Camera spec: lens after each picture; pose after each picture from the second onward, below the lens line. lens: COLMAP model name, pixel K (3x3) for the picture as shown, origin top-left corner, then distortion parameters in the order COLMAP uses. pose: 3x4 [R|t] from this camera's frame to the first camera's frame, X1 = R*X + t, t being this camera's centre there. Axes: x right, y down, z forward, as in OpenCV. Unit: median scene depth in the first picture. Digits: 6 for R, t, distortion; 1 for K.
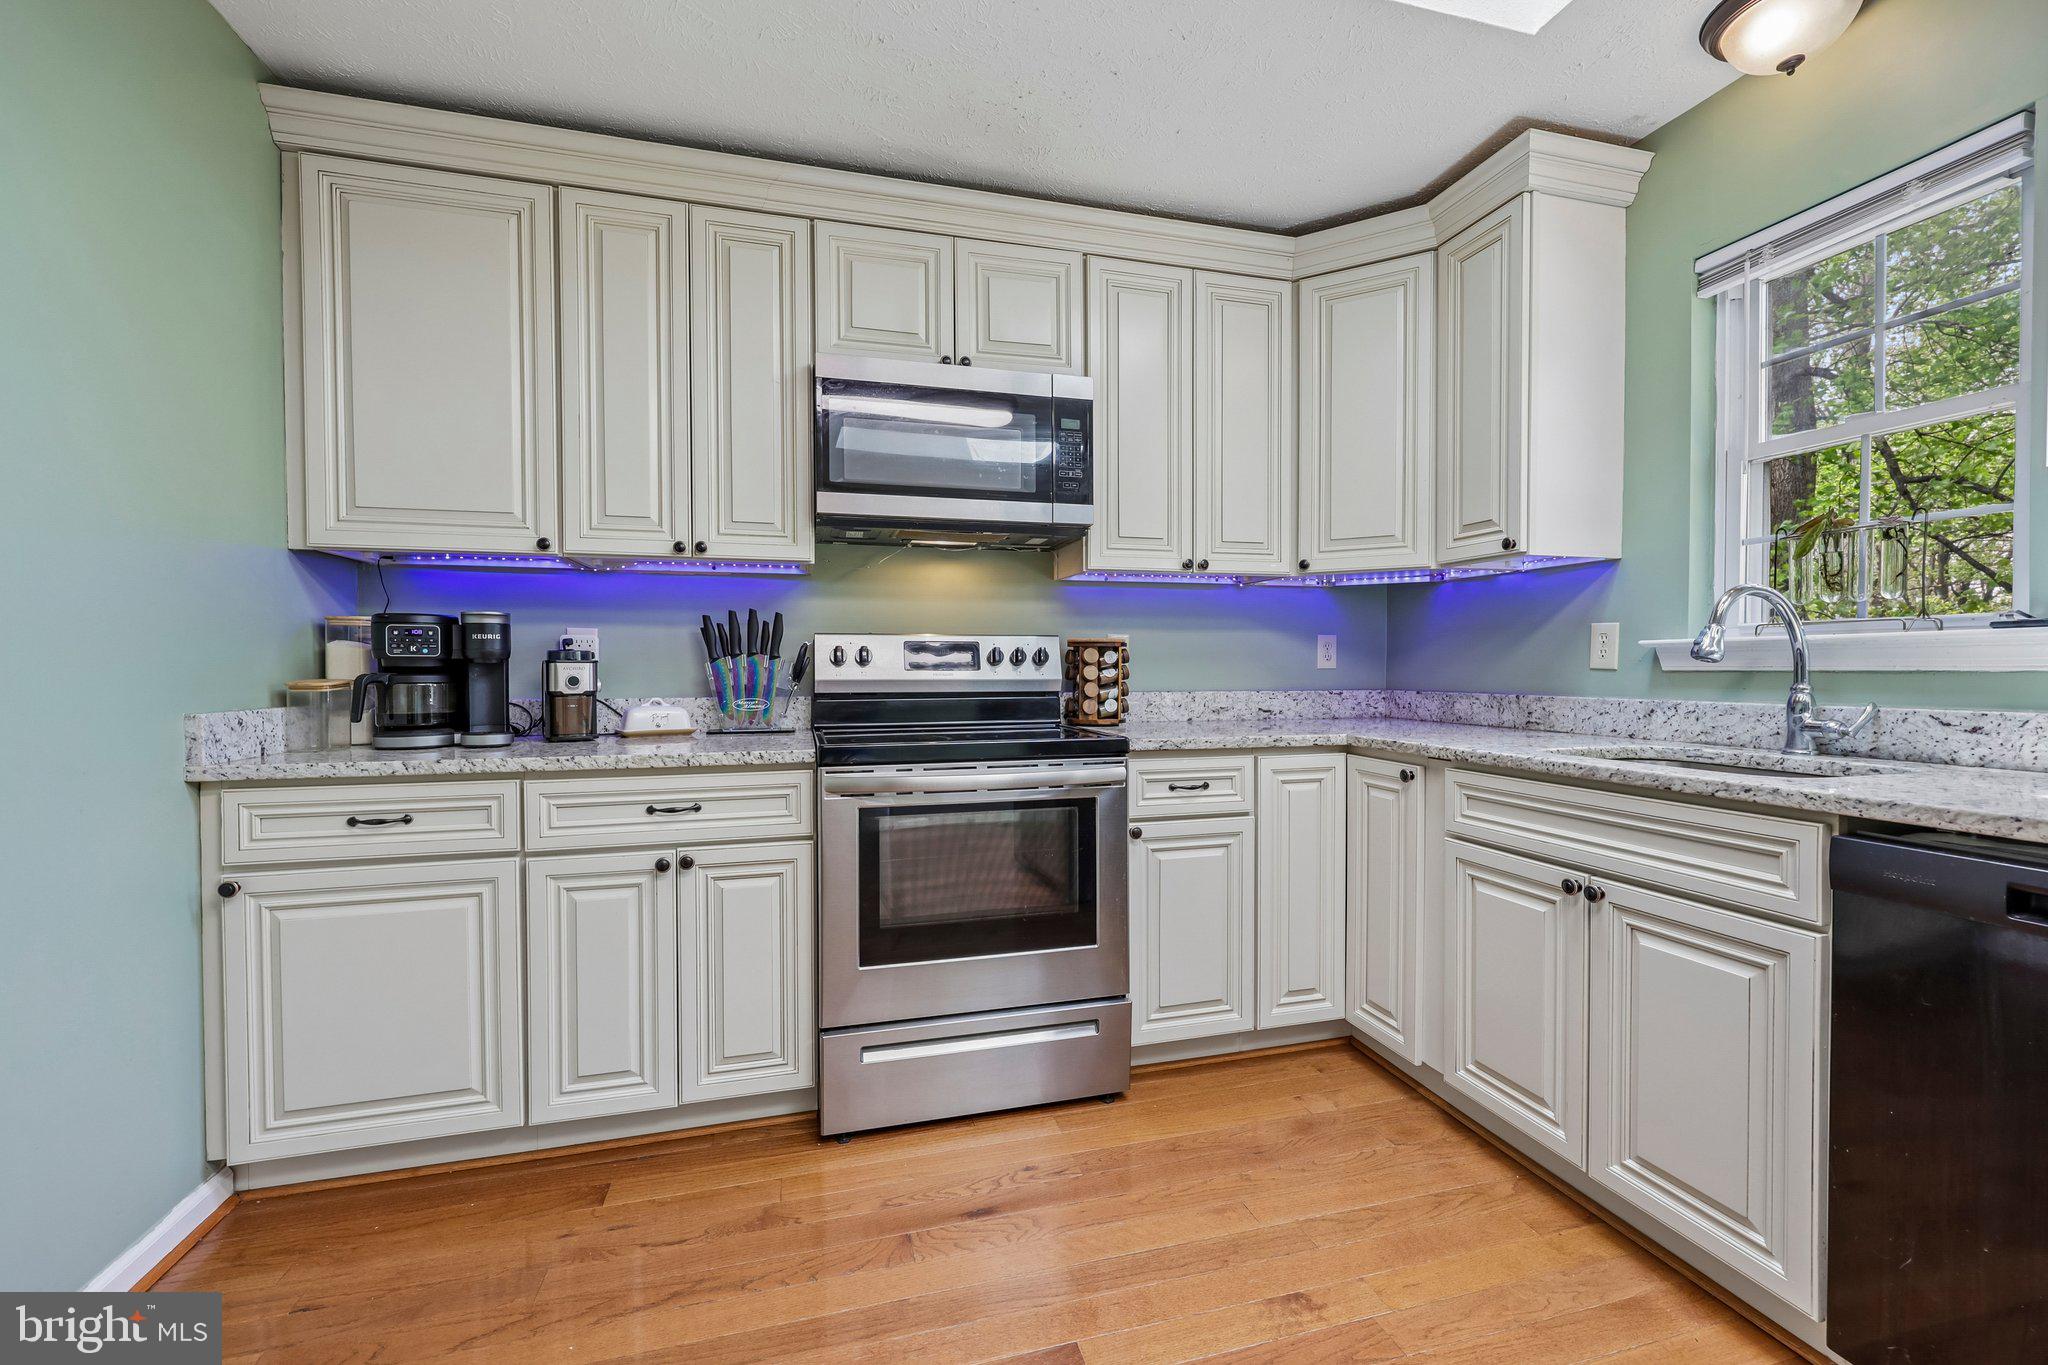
lens RADIAL K [[833.8, 0, 1035.5], [0, 833.8, 682.6], [0, 0, 1]] dist [-0.001135, 0.001309]
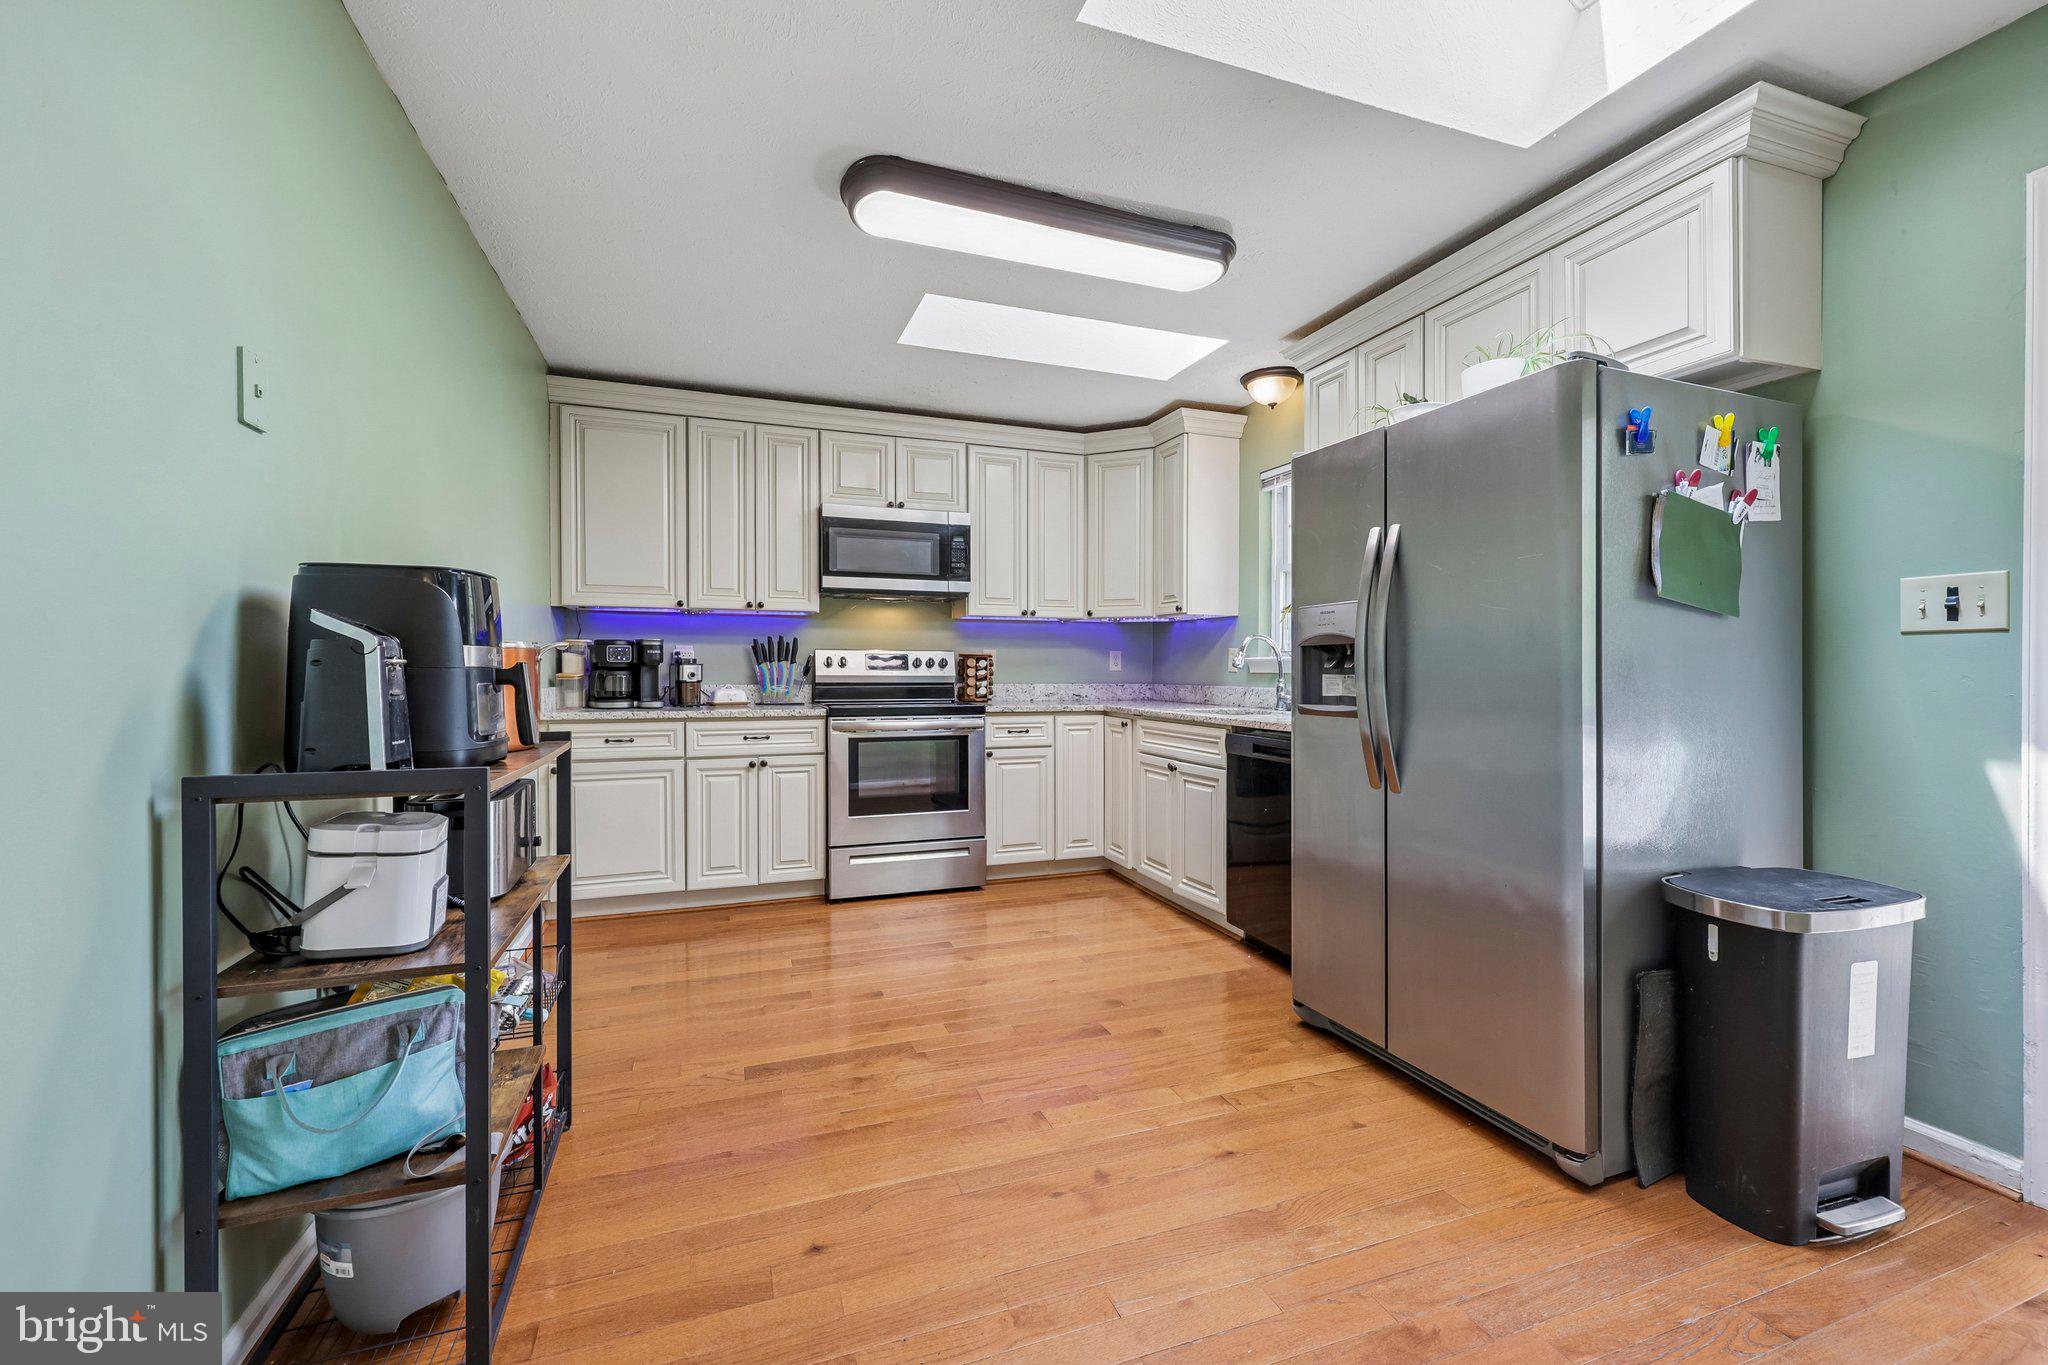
lens RADIAL K [[833.8, 0, 1037.4], [0, 833.8, 695.0], [0, 0, 1]] dist [-0.001135, 0.001309]
pose [[0.995337, 0.003533, 0.096389, 0.044944], [-0.004863, 0.999896, 0.013565, 0.015059], [-0.096331, -0.013970, 0.995251, -0.976237]]
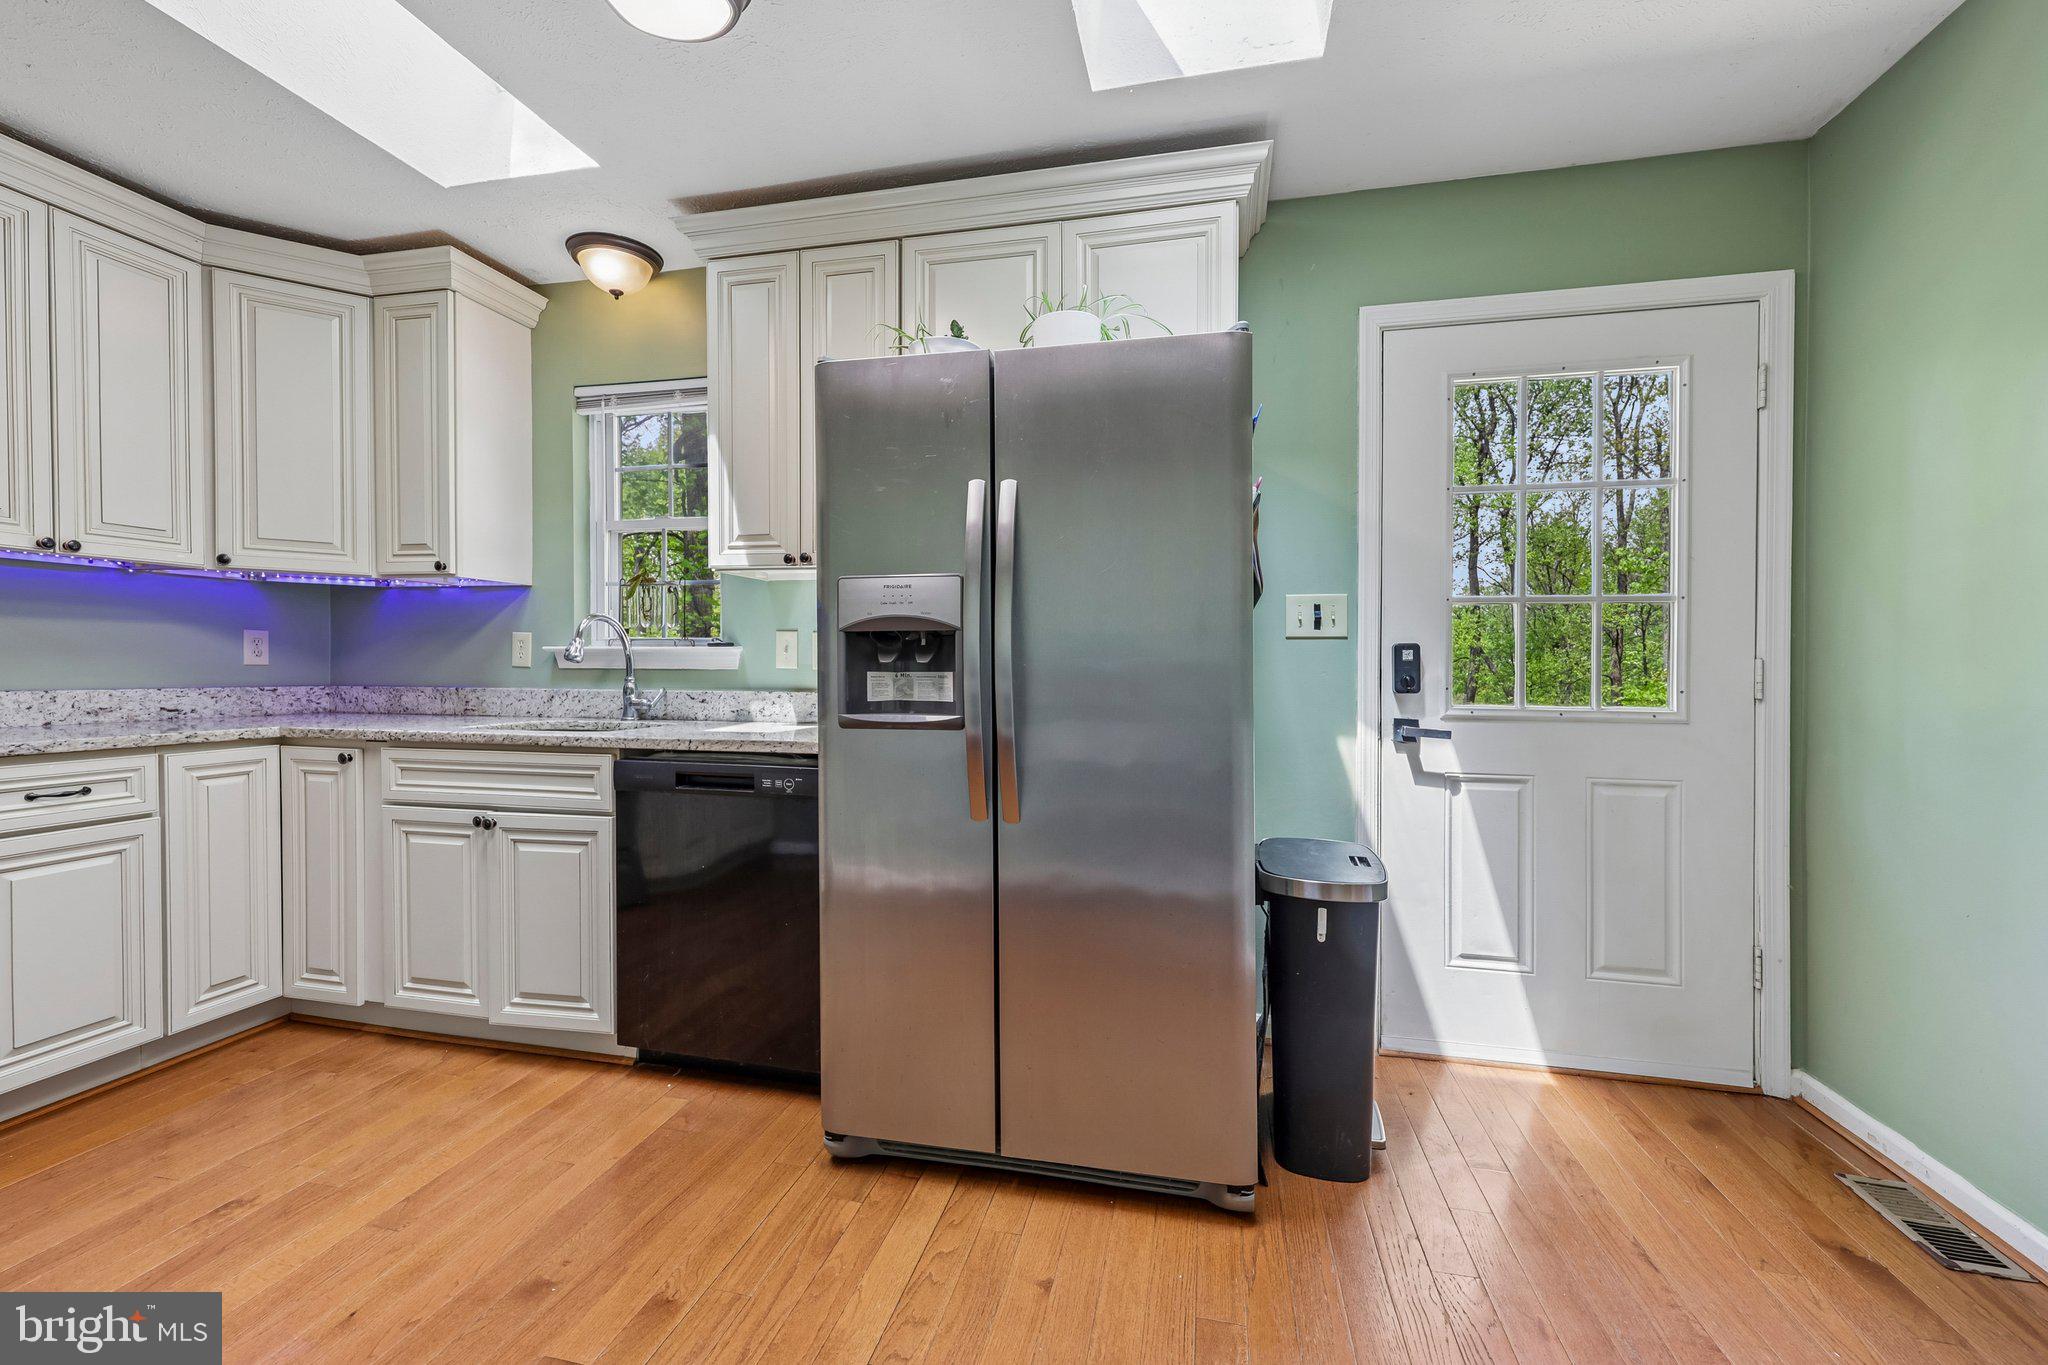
lens RADIAL K [[833.8, 0, 1026.0], [0, 833.8, 684.6], [0, 0, 1]] dist [-0.001135, 0.001309]
pose [[0.474720, -0.012730, 0.880045, -0.120861], [0.007134, 0.999918, 0.010615, 0.004174], [-0.880108, 0.001239, 0.474772, -0.377185]]
